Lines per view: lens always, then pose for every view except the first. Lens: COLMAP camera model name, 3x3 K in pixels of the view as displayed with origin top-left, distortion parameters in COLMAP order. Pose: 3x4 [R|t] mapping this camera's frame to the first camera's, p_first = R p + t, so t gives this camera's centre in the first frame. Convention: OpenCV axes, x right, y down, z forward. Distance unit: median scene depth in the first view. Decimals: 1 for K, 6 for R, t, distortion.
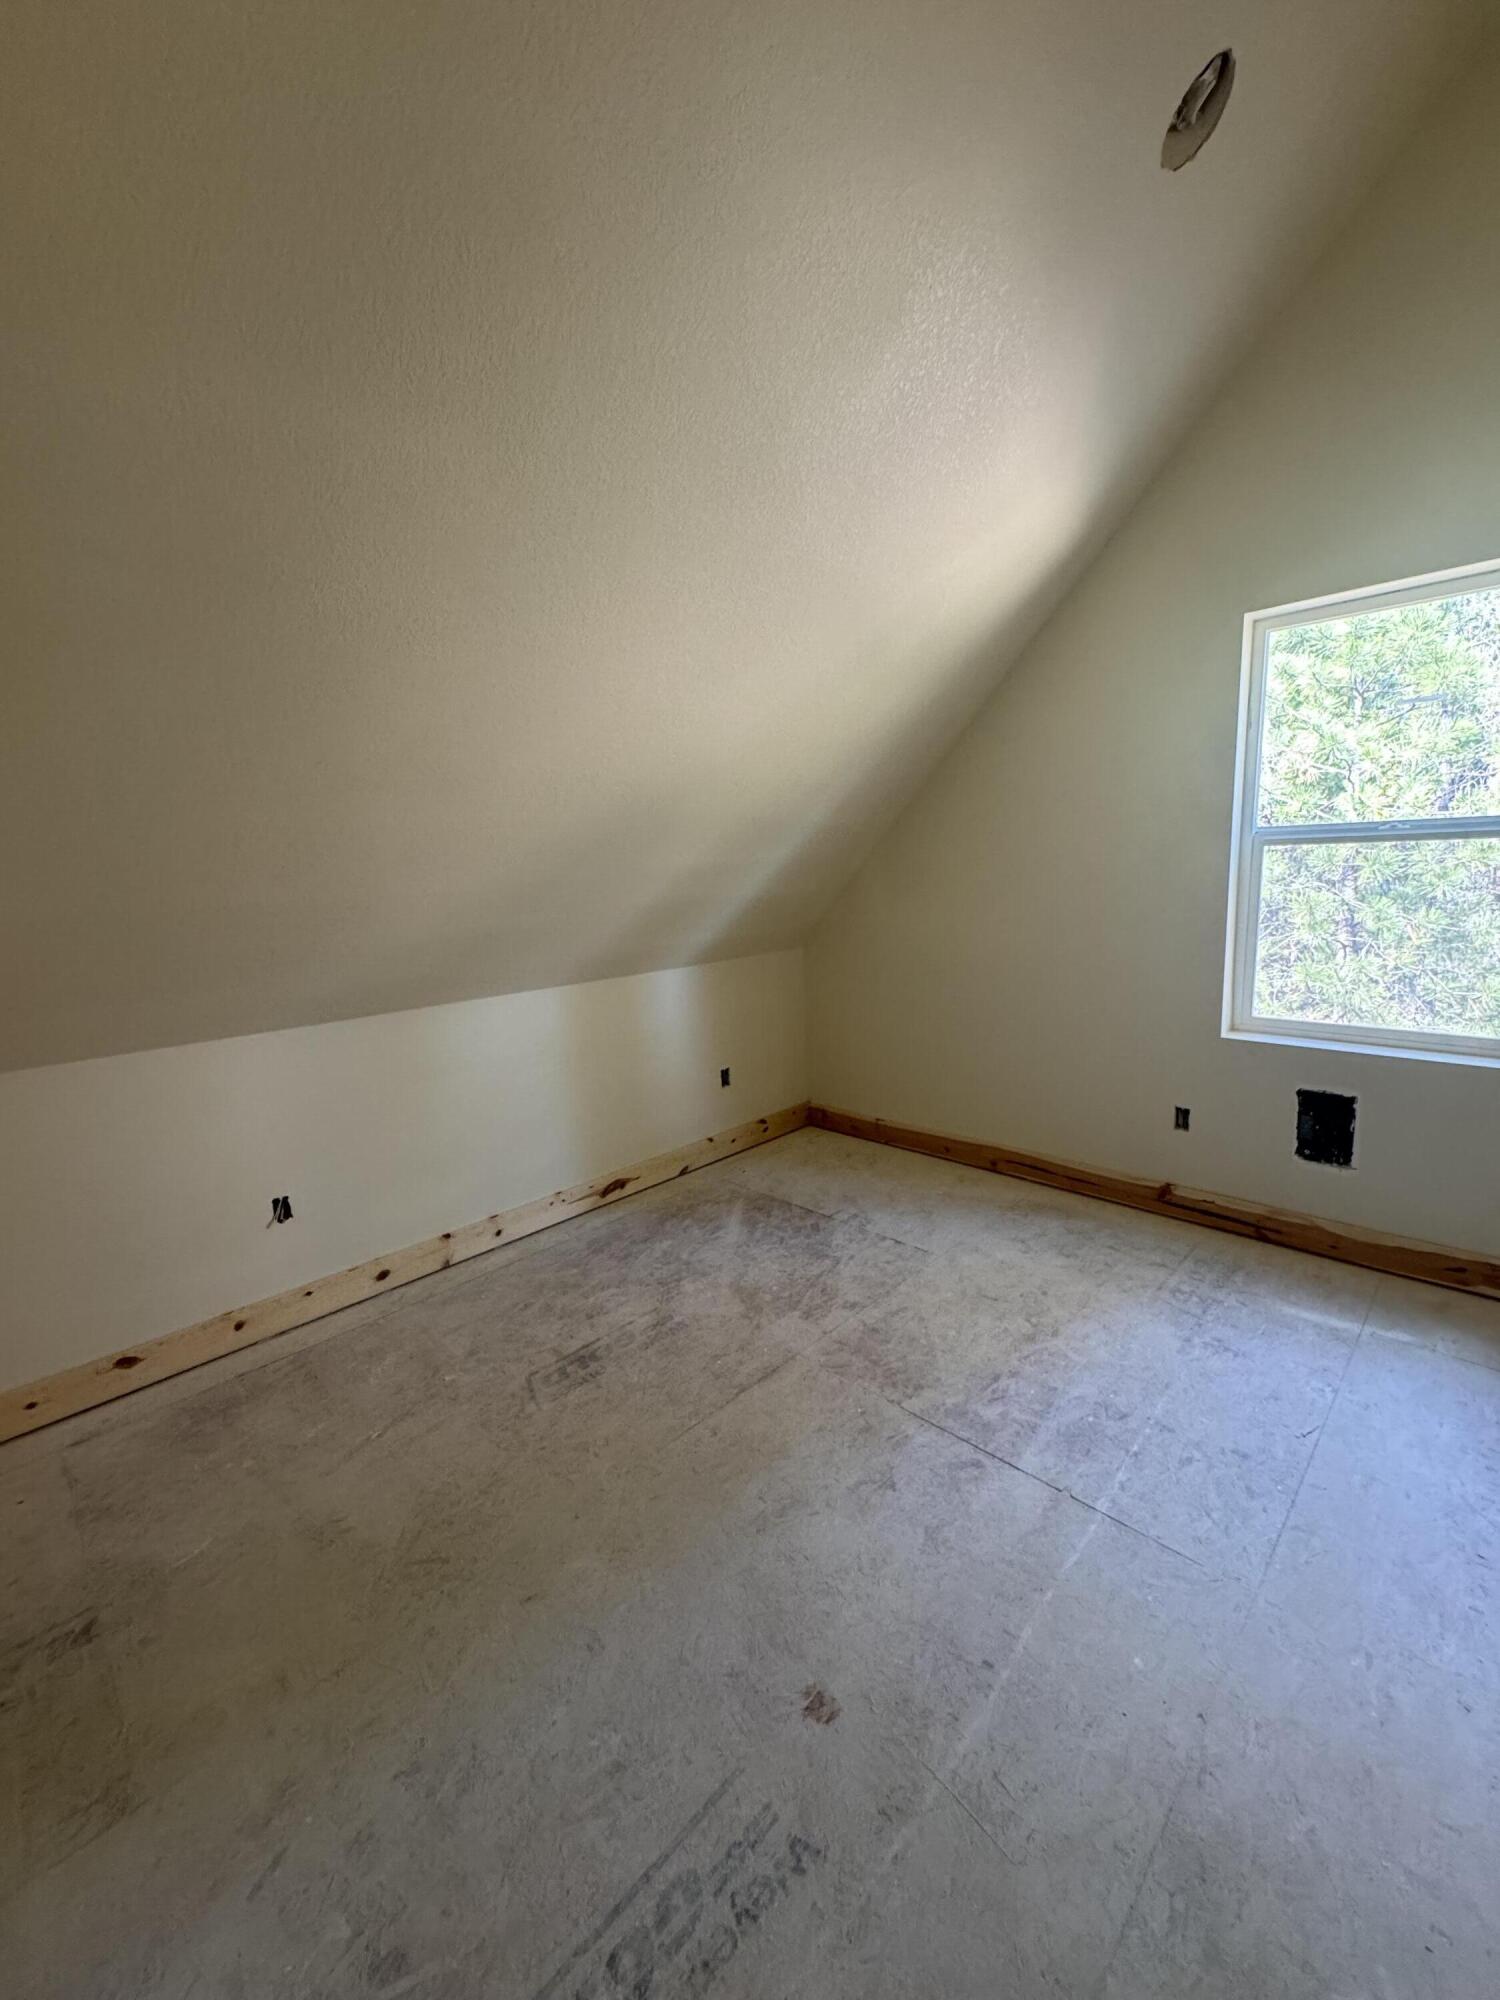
lens RADIAL K [[802.3, 0, 754.0], [0, 802.3, 997.4], [0, 0, 1]] dist [-0.006449, 0.000761]
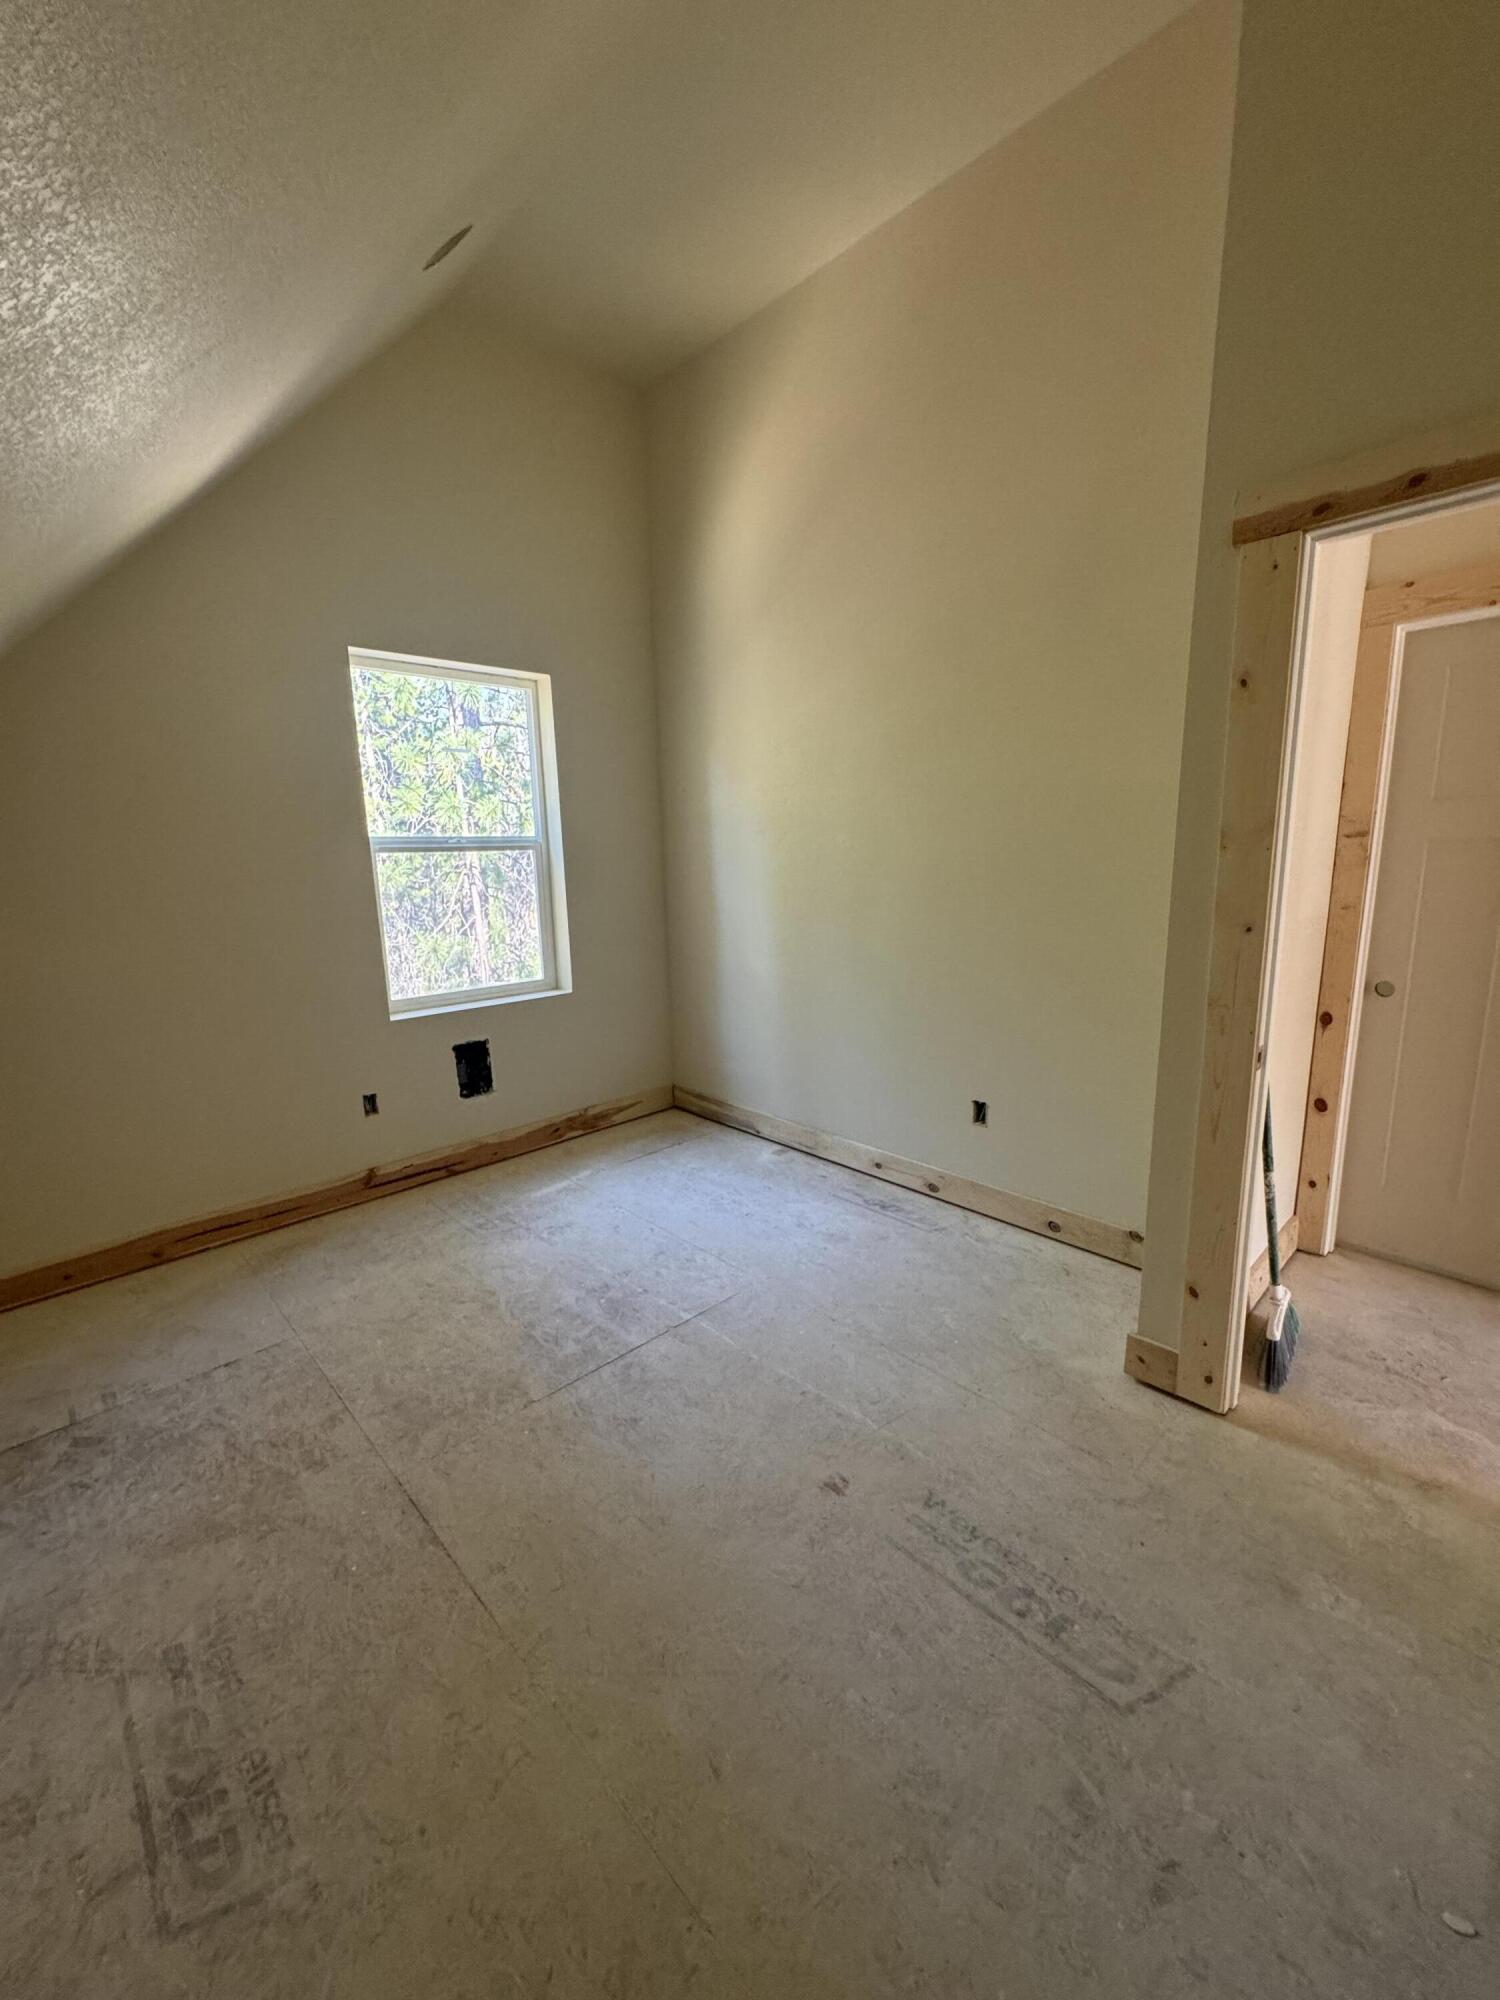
lens RADIAL K [[802.3, 0, 751.7], [0, 802.3, 991.2], [0, 0, 1]] dist [-0.006449, 0.000761]
pose [[0.024304, -0.132902, 0.990831, -0.577147], [0.186694, 0.974291, 0.126104, -0.042144], [-0.982117, 0.181918, 0.048491, 0.486659]]
